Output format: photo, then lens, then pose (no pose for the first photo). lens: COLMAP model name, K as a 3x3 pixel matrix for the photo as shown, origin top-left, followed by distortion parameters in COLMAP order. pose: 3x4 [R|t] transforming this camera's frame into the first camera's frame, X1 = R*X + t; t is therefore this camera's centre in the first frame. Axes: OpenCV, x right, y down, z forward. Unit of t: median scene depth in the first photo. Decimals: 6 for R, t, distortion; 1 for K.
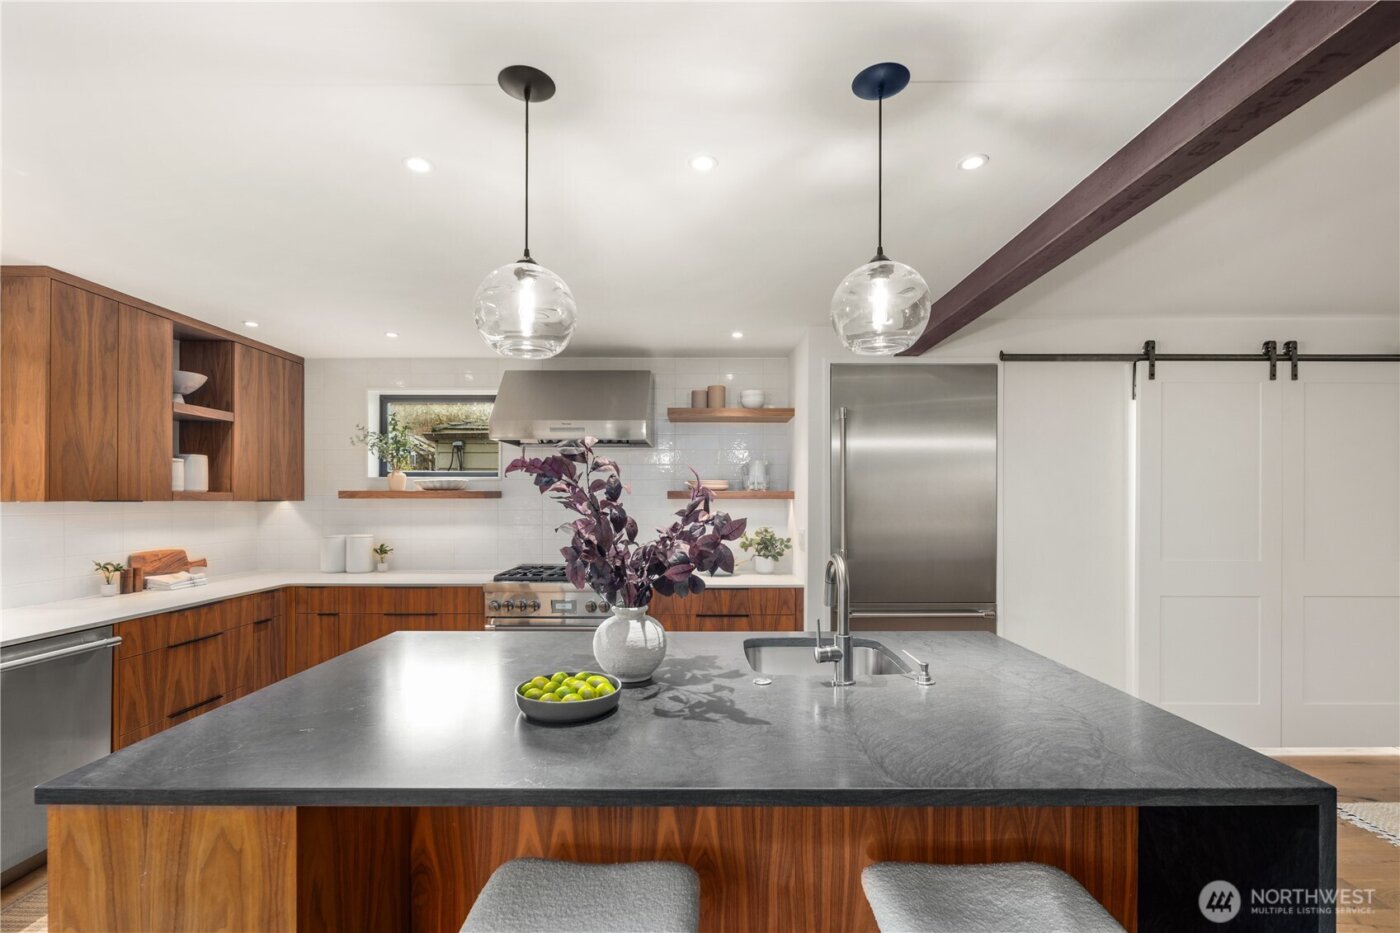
lens RADIAL K [[618.0, 0, 694.8], [0, 618.0, 495.1], [0, 0, 1]] dist [0.005221, 0.000072]
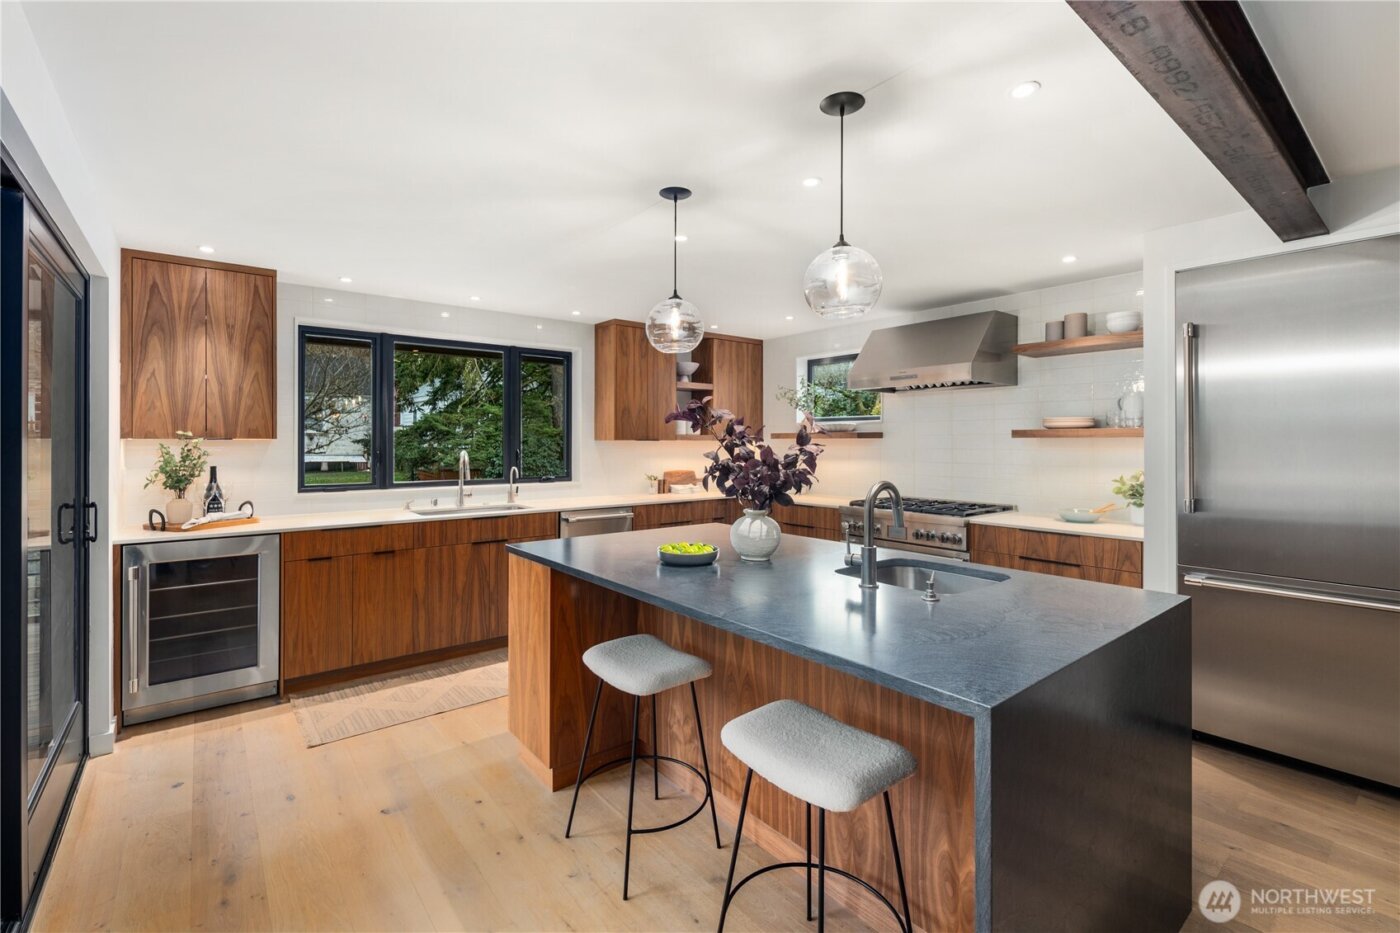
lens RADIAL K [[618.0, 0, 699.3], [0, 618.0, 441.3], [0, 0, 1]] dist [0.005221, 0.000072]
pose [[0.631517, -0.000970, -0.775362, 0.452481], [0.005324, 0.999981, 0.003085, 0.006445], [0.775344, -0.006076, 0.631510, -0.009598]]
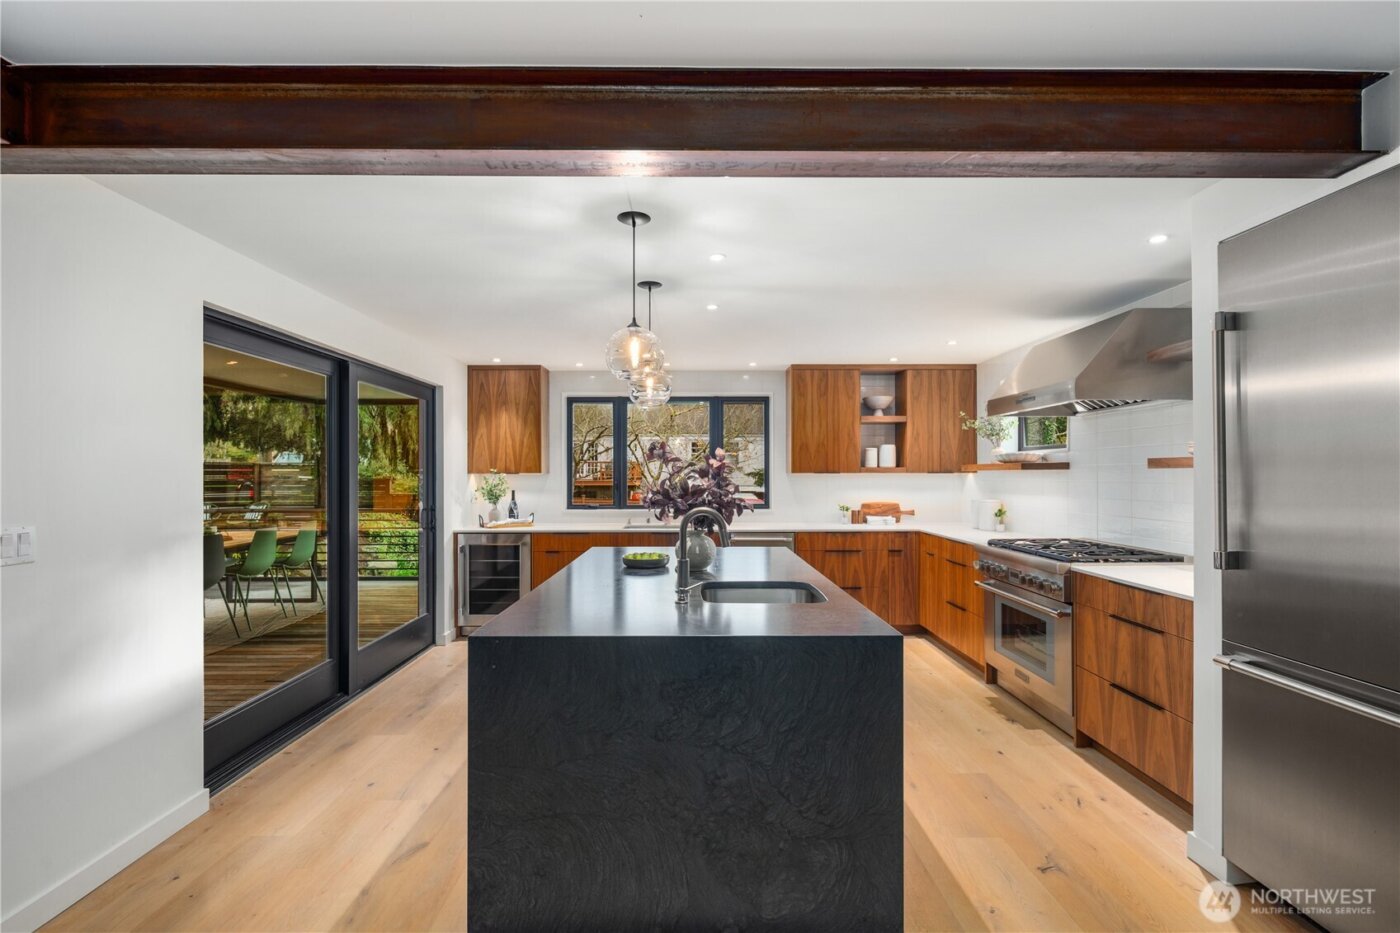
lens RADIAL K [[618.0, 0, 699.7], [0, 618.0, 472.6], [0, 0, 1]] dist [0.005221, 0.000072]
pose [[0.013829, -0.004318, -0.999895, 0.810539], [0.009382, 0.999947, -0.004188, 0.010388], [0.999860, -0.009323, 0.013869, 0.475055]]
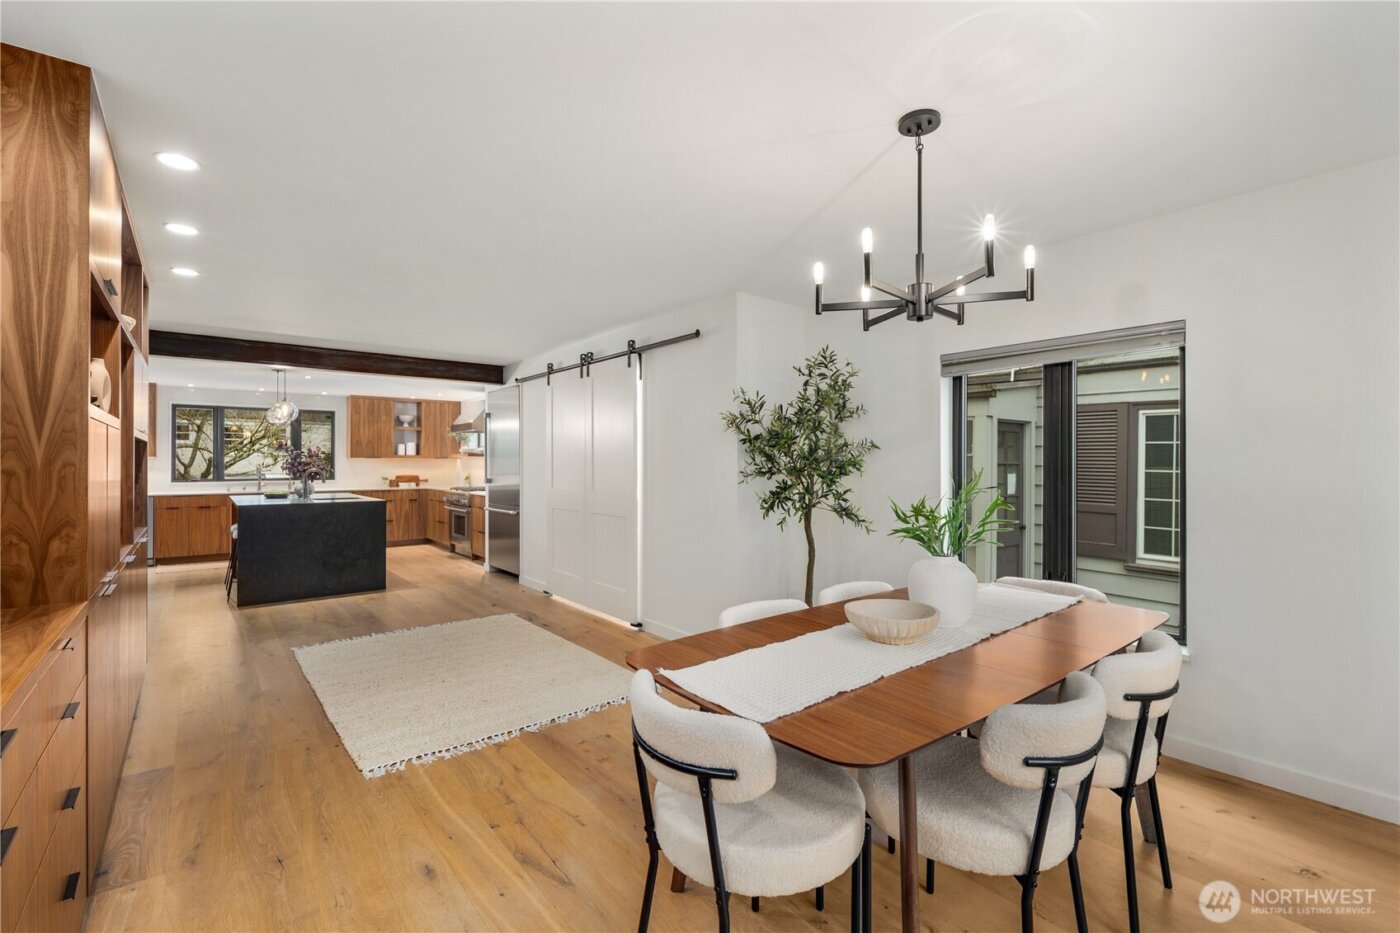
lens RADIAL K [[618.0, 0, 698.5], [0, 618.0, 461.0], [0, 0, 1]] dist [0.005221, 0.000072]
pose [[0.627361, -0.009587, -0.778669, 2.305385], [0.009345, 0.999945, -0.004782, 0.048314], [0.778672, -0.004277, 0.627417, 0.217762]]
